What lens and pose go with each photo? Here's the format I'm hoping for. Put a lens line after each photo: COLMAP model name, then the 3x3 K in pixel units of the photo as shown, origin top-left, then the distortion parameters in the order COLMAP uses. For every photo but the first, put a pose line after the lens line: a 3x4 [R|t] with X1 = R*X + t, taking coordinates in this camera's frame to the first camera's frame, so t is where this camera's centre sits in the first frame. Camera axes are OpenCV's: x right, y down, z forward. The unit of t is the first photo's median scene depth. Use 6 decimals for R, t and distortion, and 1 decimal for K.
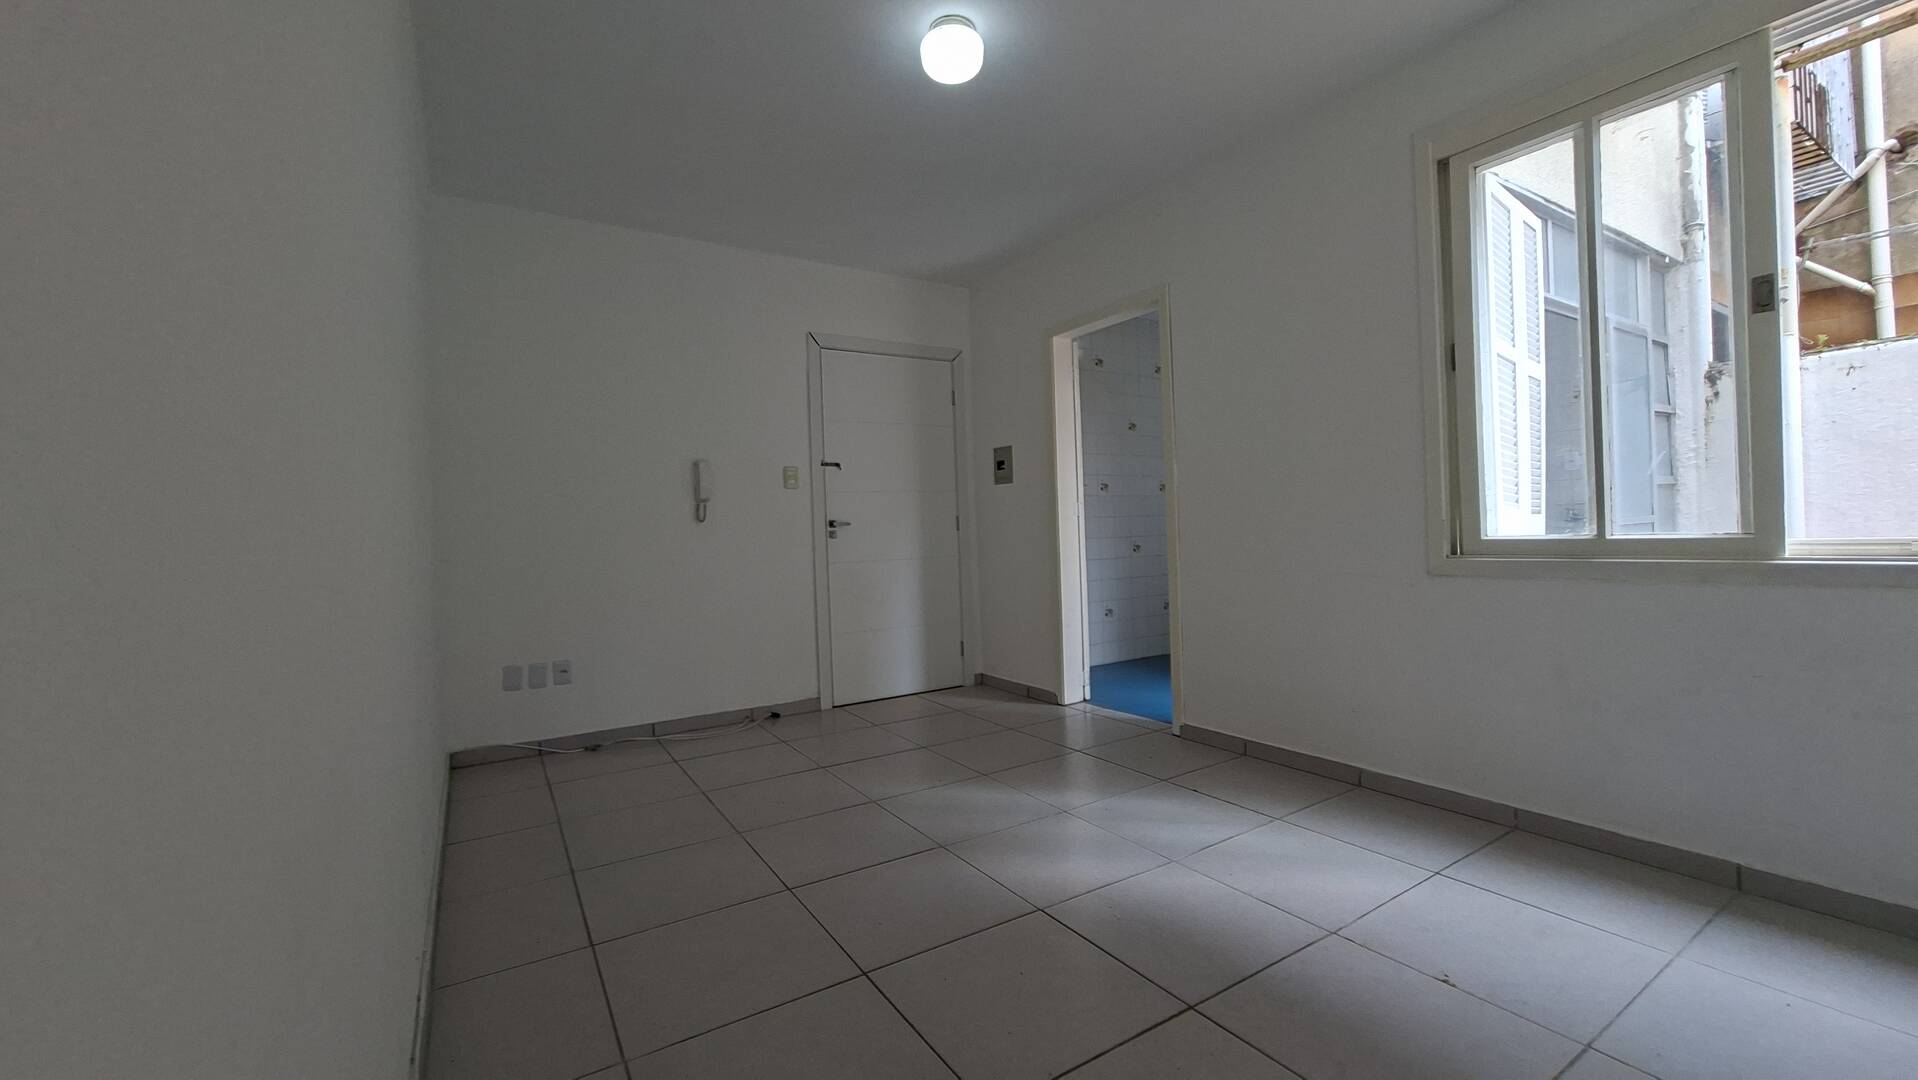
lens RADIAL K [[759.5, 0, 959.6], [0, 759.5, 537.9], [0, 0, 1]] dist [-0.010581, 0.003207]
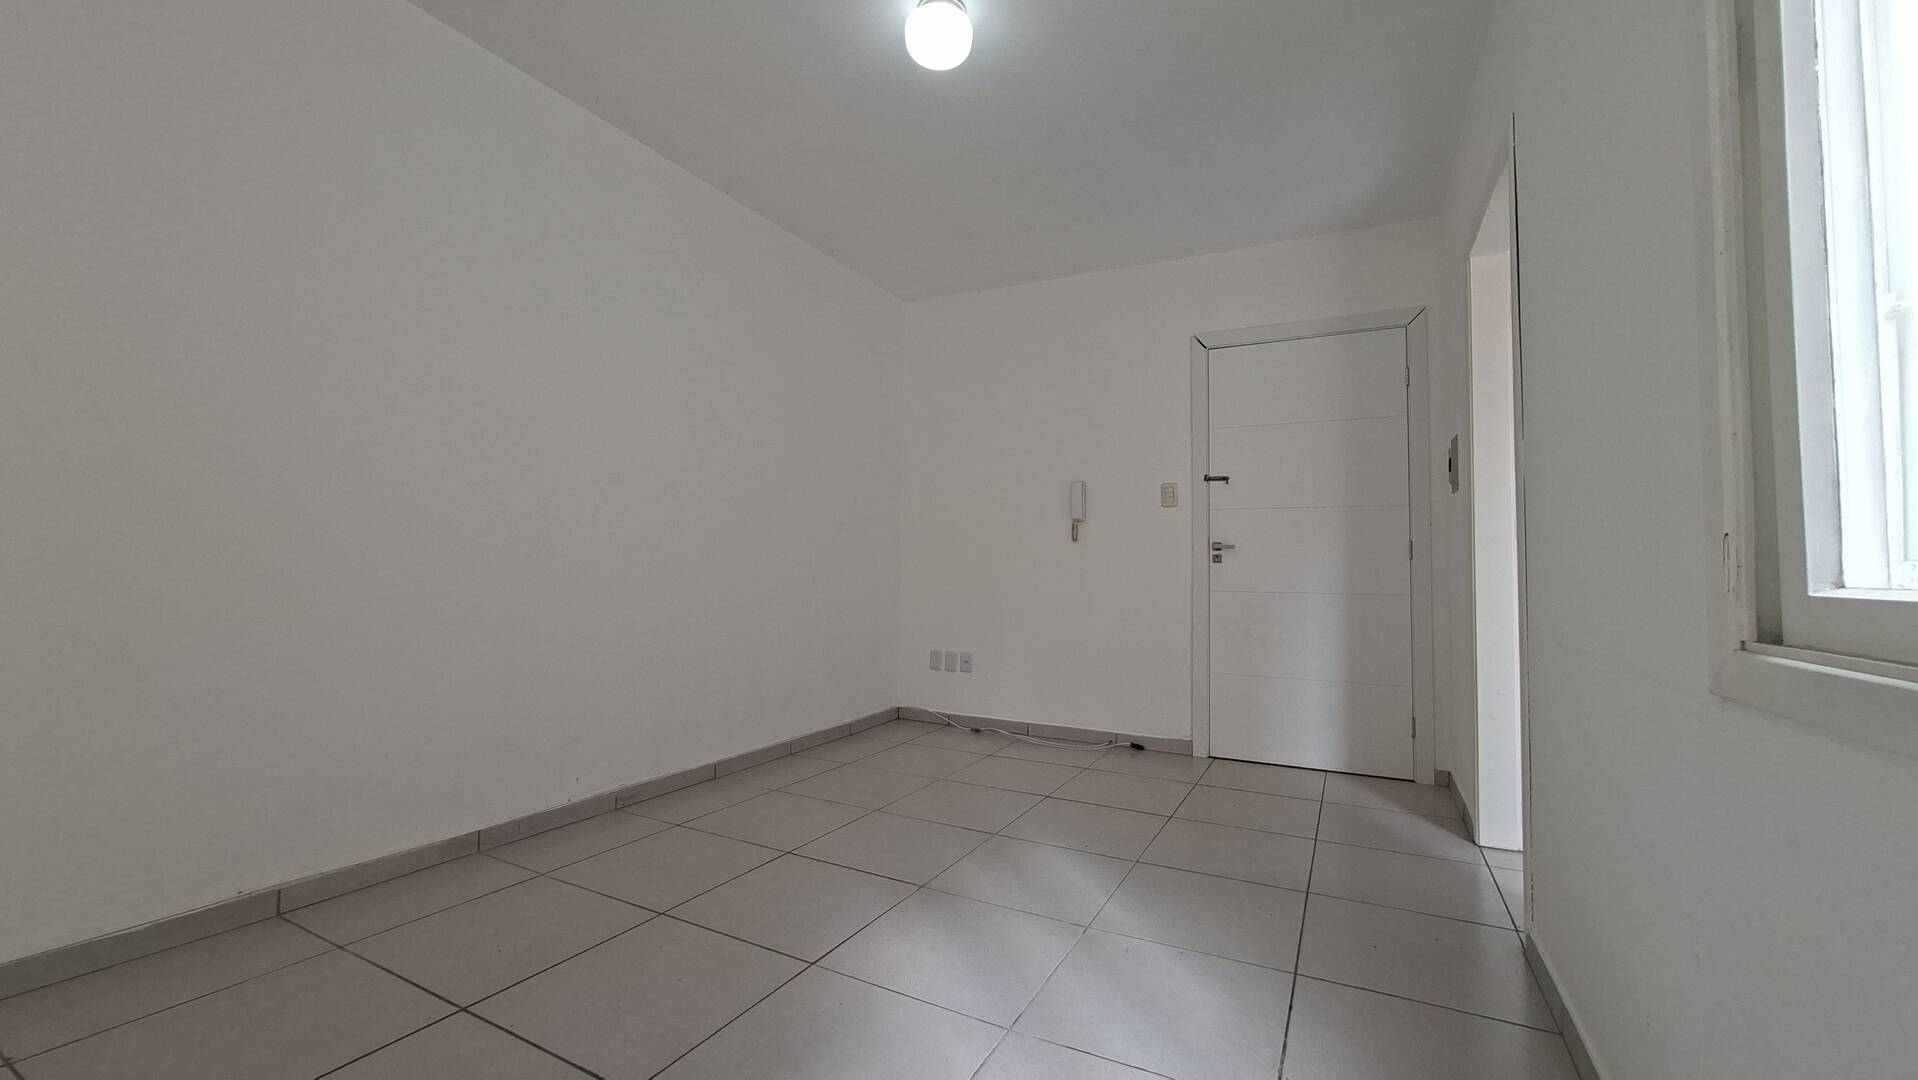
lens RADIAL K [[759.5, 0, 966.7], [0, 759.5, 527.7], [0, 0, 1]] dist [-0.010581, 0.003207]
pose [[0.499996, -0.007052, -0.865999, 0.455263], [-0.038624, 0.998790, -0.030433, -0.002276], [0.865166, 0.048665, 0.499119, 0.319715]]
